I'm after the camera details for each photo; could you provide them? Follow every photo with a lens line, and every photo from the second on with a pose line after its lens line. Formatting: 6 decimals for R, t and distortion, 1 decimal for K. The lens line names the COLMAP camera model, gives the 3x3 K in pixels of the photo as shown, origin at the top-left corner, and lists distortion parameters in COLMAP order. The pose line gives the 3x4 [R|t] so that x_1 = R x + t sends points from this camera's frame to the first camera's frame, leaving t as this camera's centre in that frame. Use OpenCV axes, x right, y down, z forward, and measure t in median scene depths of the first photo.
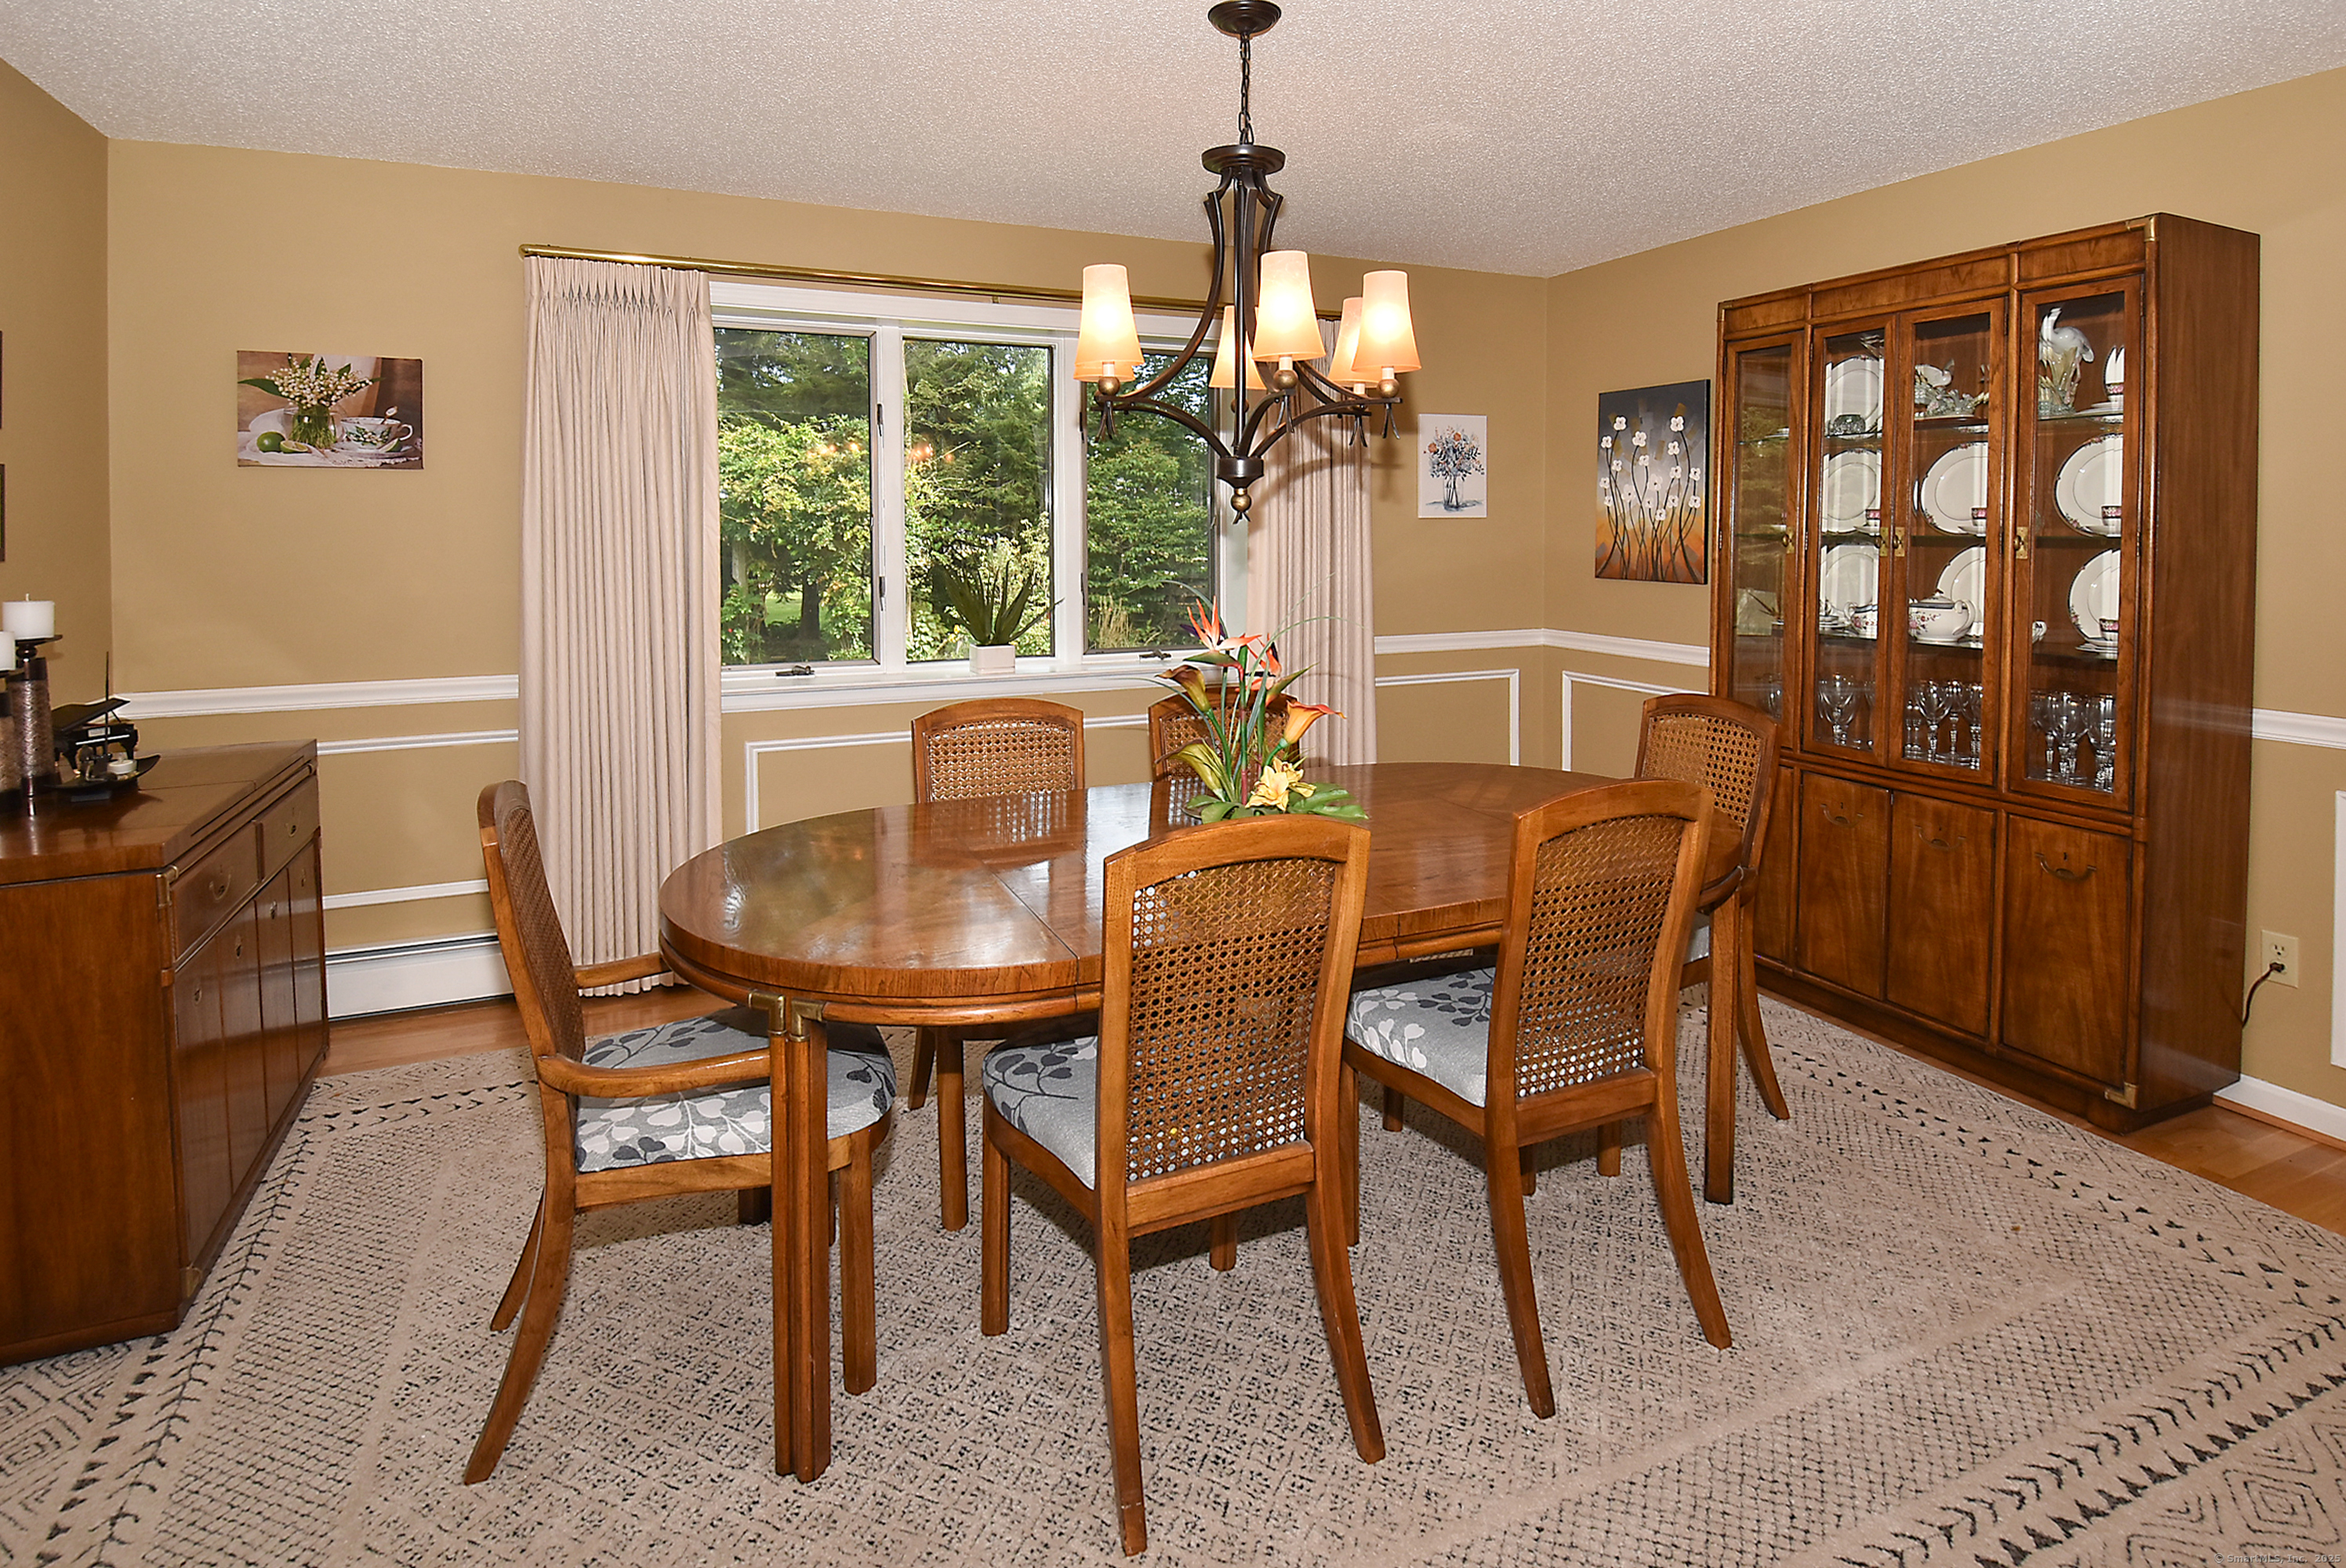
lens RADIAL K [[1166.1, 0, 1230.9], [0, 1166.1, 568.1], [0, 0, 1]] dist [-0.001722, -0.000625]
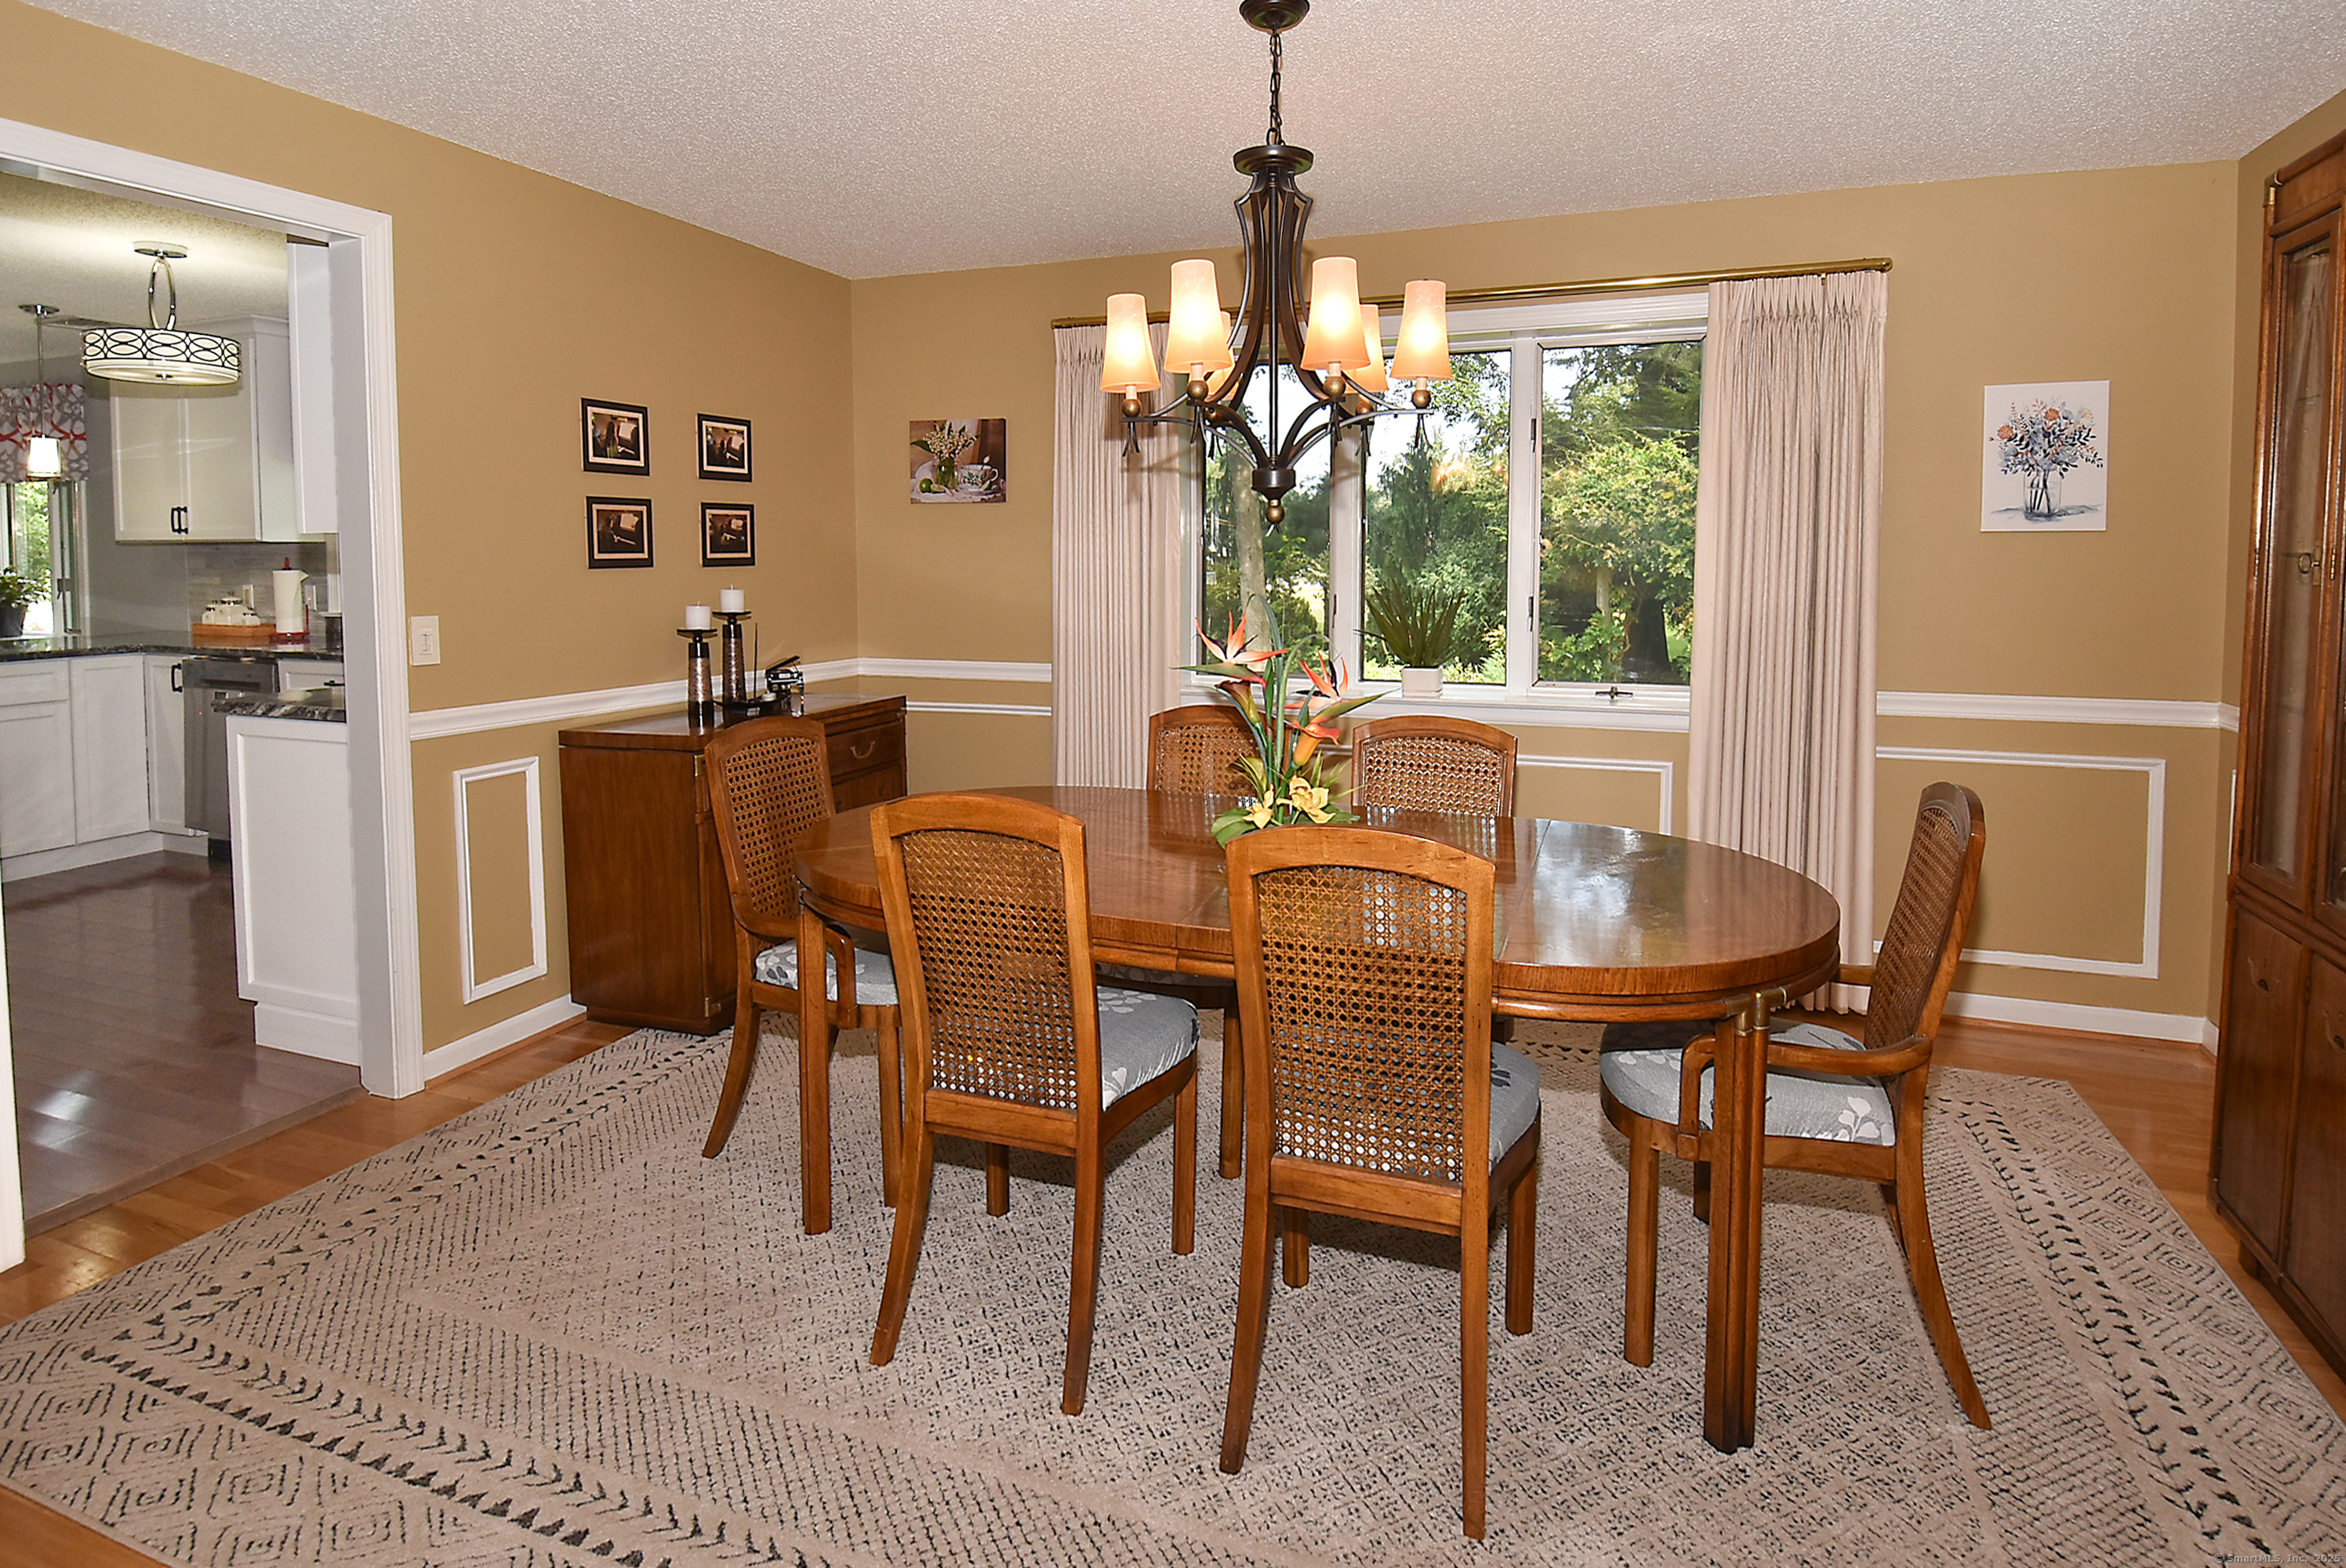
lens RADIAL K [[1278.2, 0, 1175.8], [0, 1278.2, 643.5], [0, 0, 1]] dist [-0.004918, -0.001442]
pose [[0.705333, 0.050586, -0.707069, 0.483401], [-0.026238, 0.998630, 0.045271, 0.003831], [0.708390, -0.013379, 0.705694, 0.125795]]
